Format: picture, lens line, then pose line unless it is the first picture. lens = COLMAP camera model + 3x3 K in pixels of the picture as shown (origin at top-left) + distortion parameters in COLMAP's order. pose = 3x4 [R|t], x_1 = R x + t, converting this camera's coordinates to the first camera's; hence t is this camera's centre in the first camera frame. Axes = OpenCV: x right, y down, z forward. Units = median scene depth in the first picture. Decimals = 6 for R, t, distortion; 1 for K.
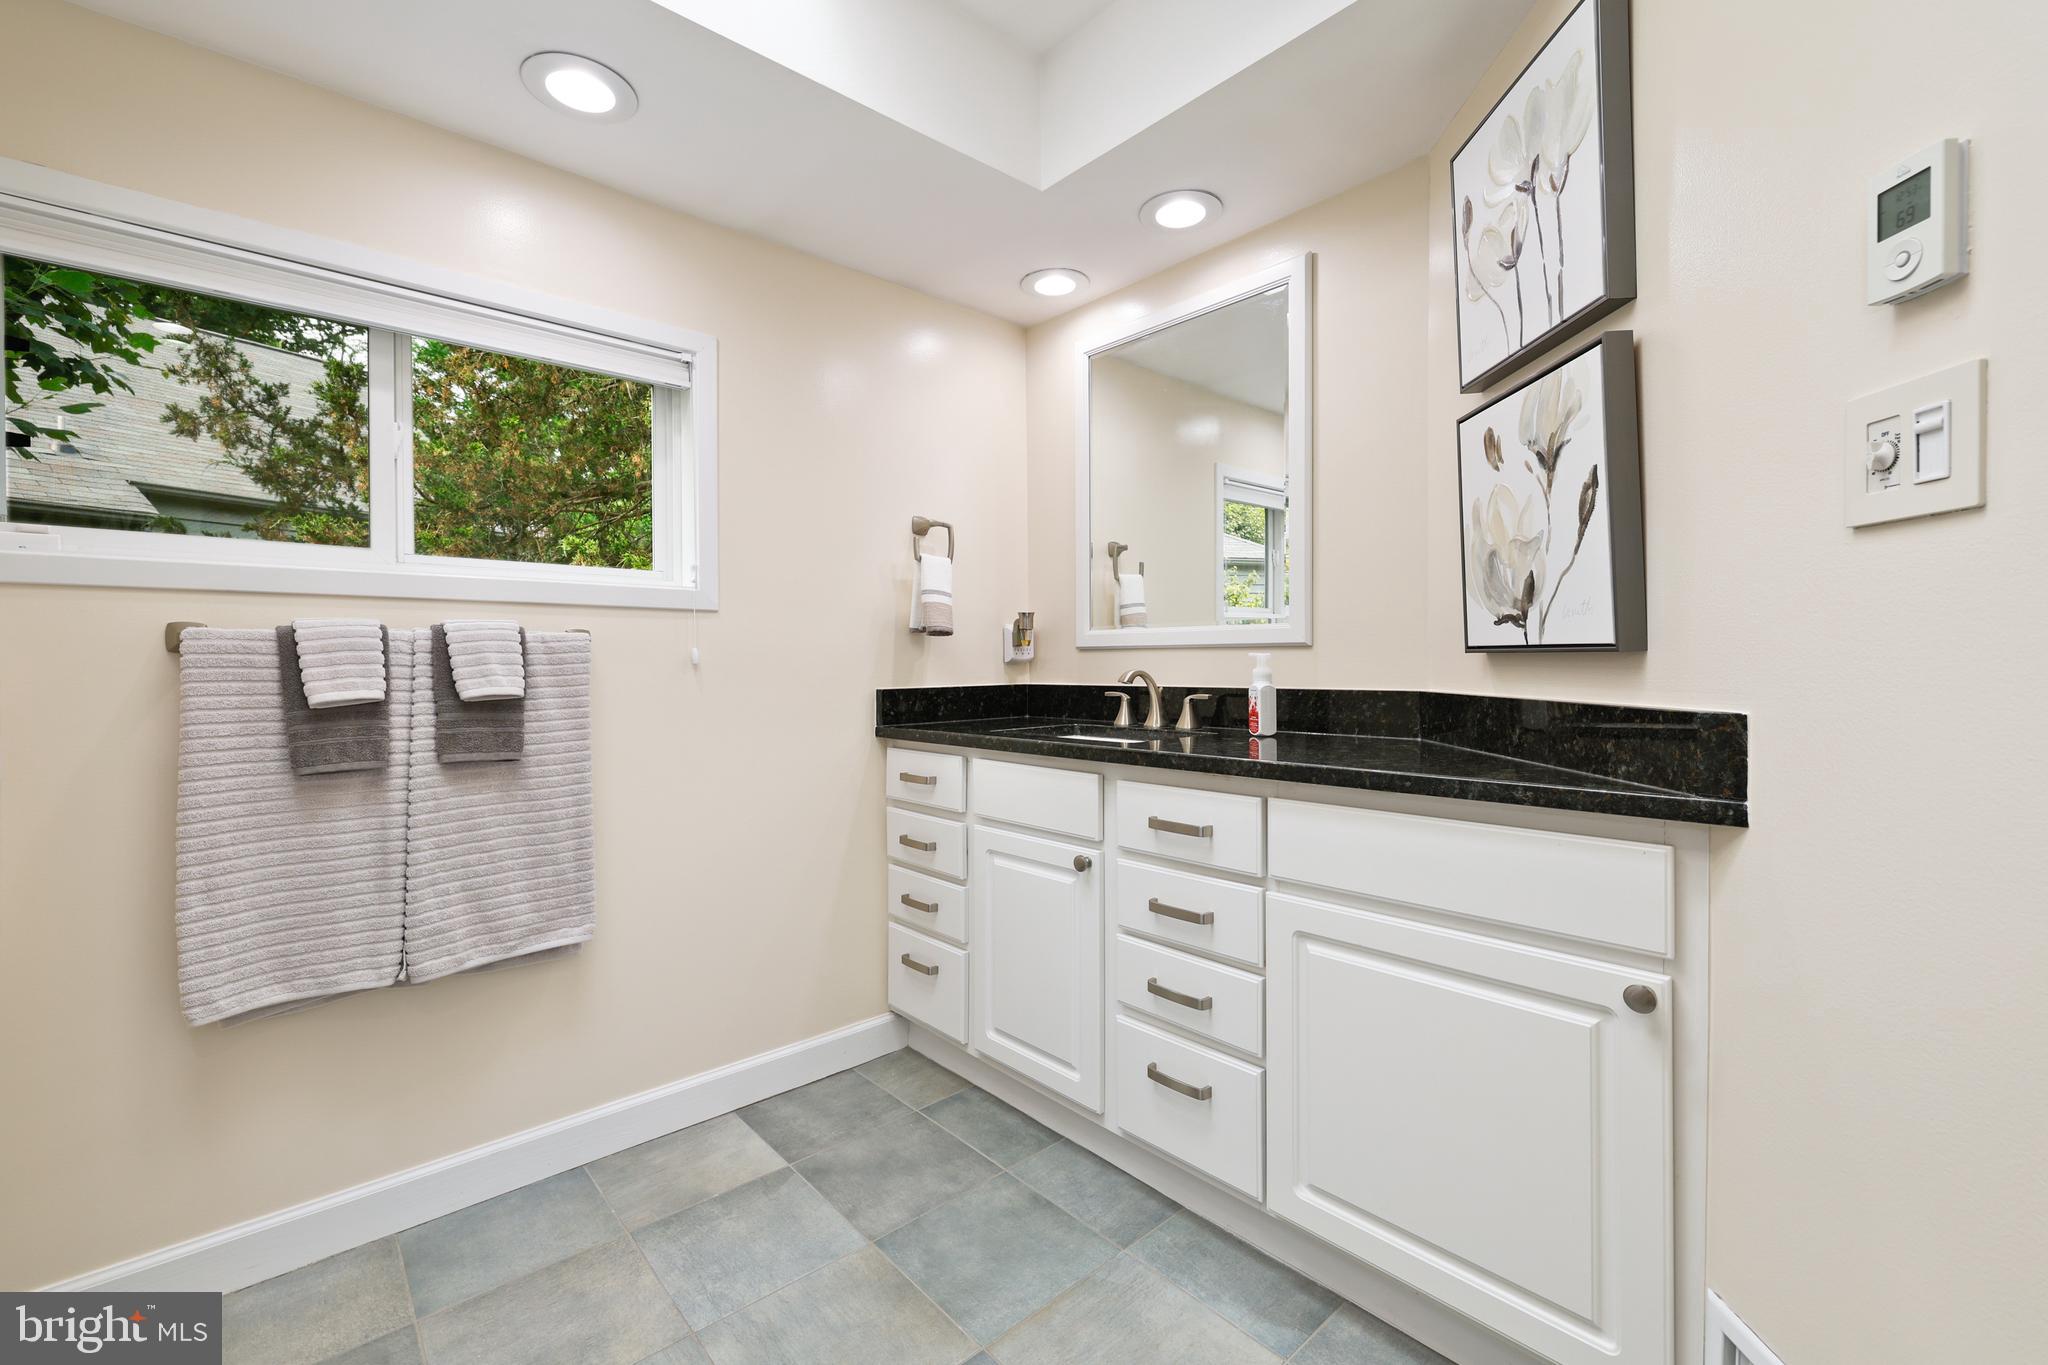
lens RADIAL K [[877.9, 0, 1027.0], [0, 877.9, 676.7], [0, 0, 1]] dist [-0.001700, 0.001264]
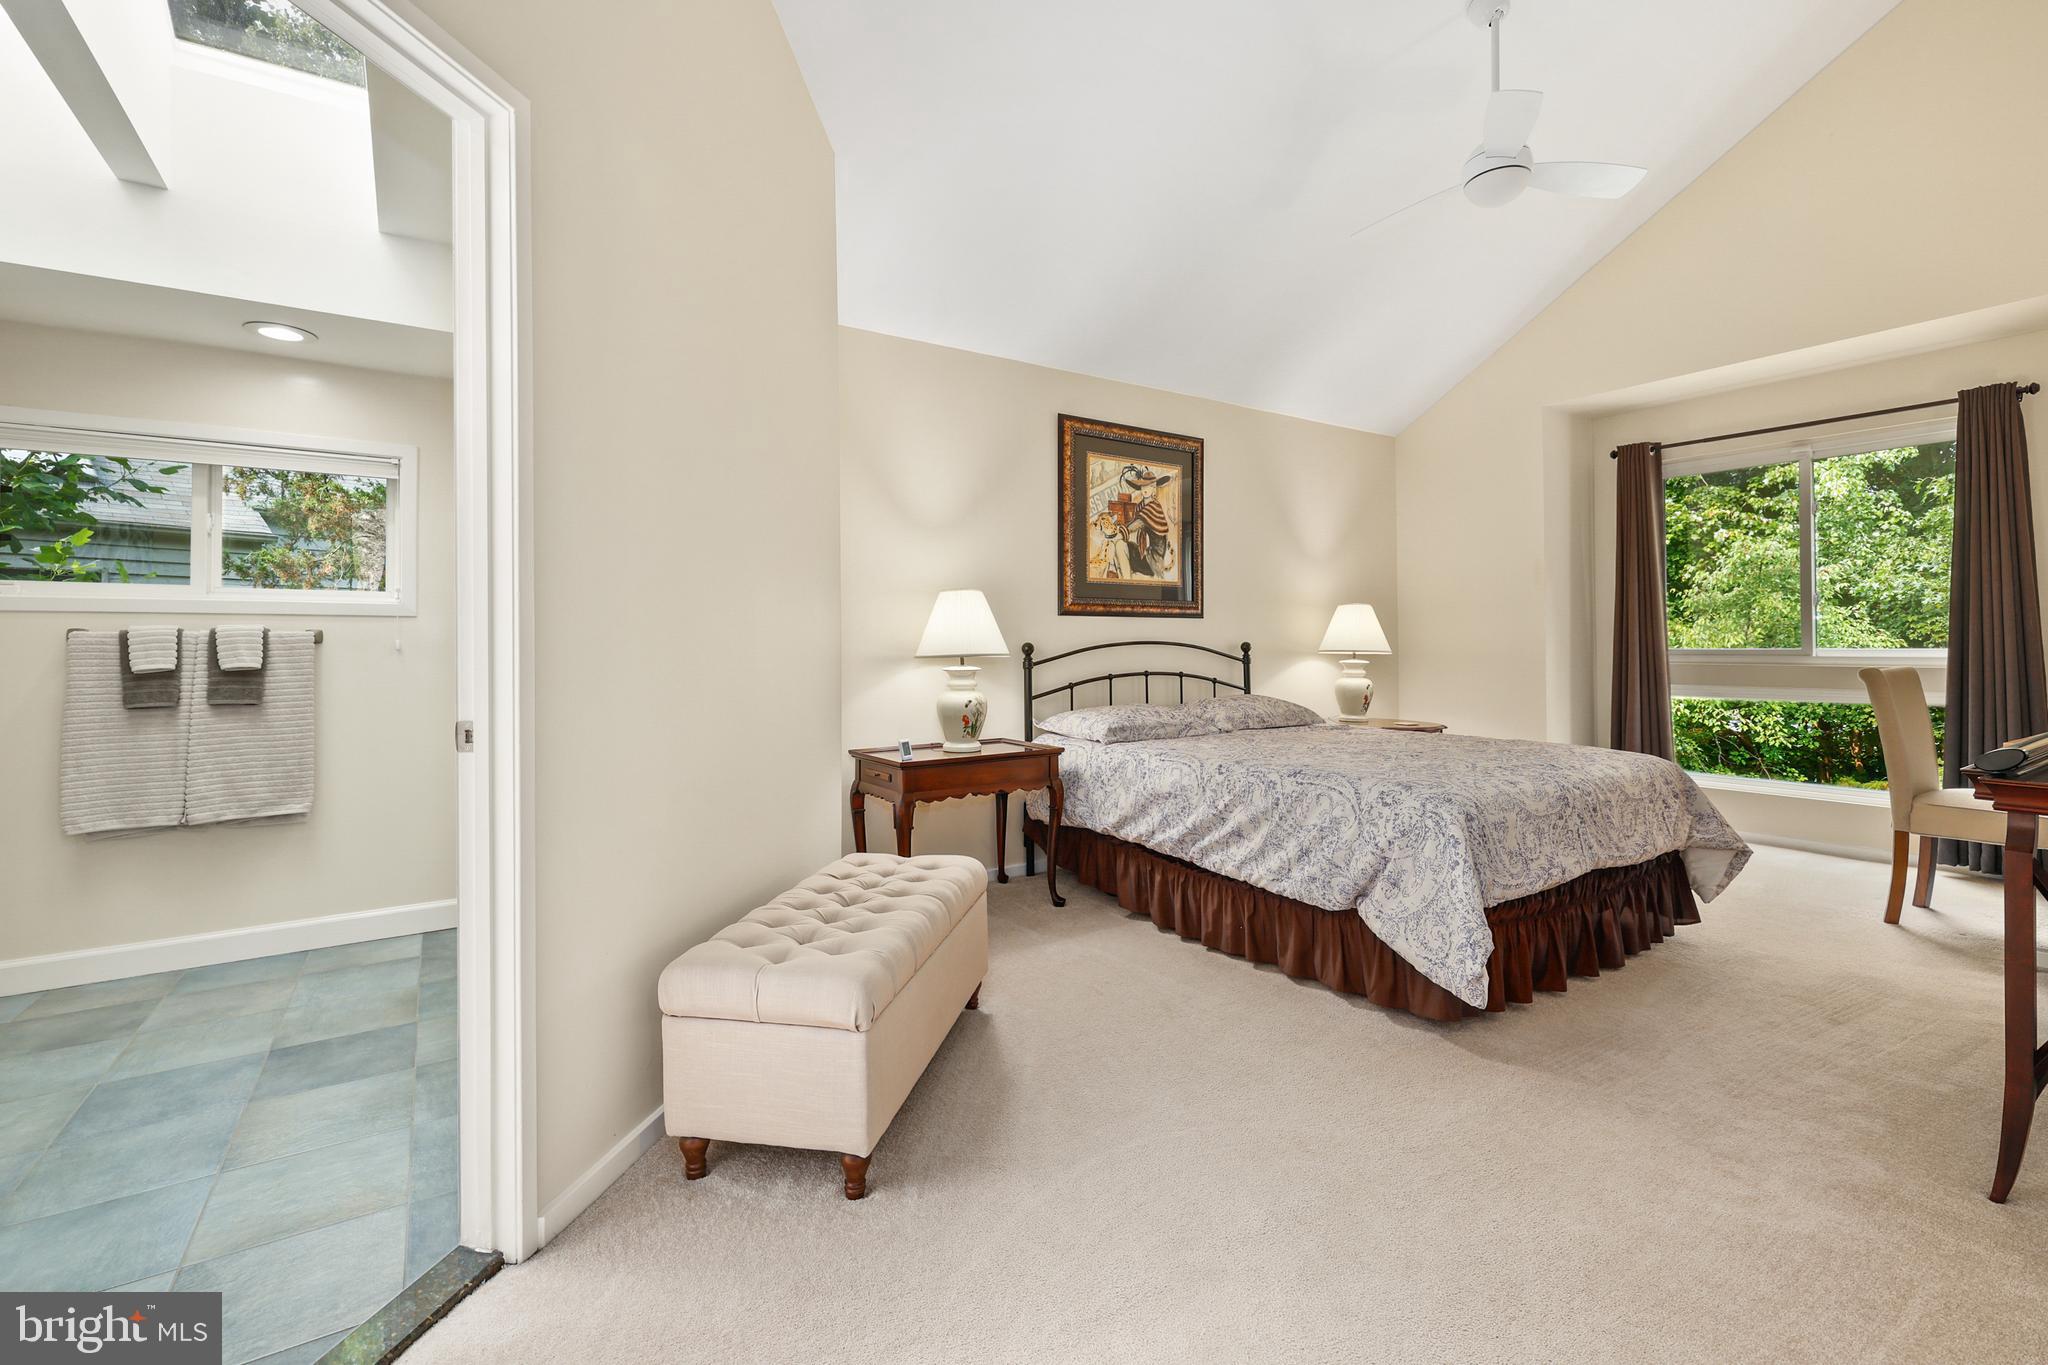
lens RADIAL K [[877.9, 0, 975.9], [0, 877.9, 643.0], [0, 0, 1]] dist [-0.001700, 0.001264]
pose [[0.988231, -0.002587, -0.152946, 1.187917], [-0.000618, 0.999781, -0.020902, 0.008342], [0.152967, 0.020750, 0.988013, -0.556688]]
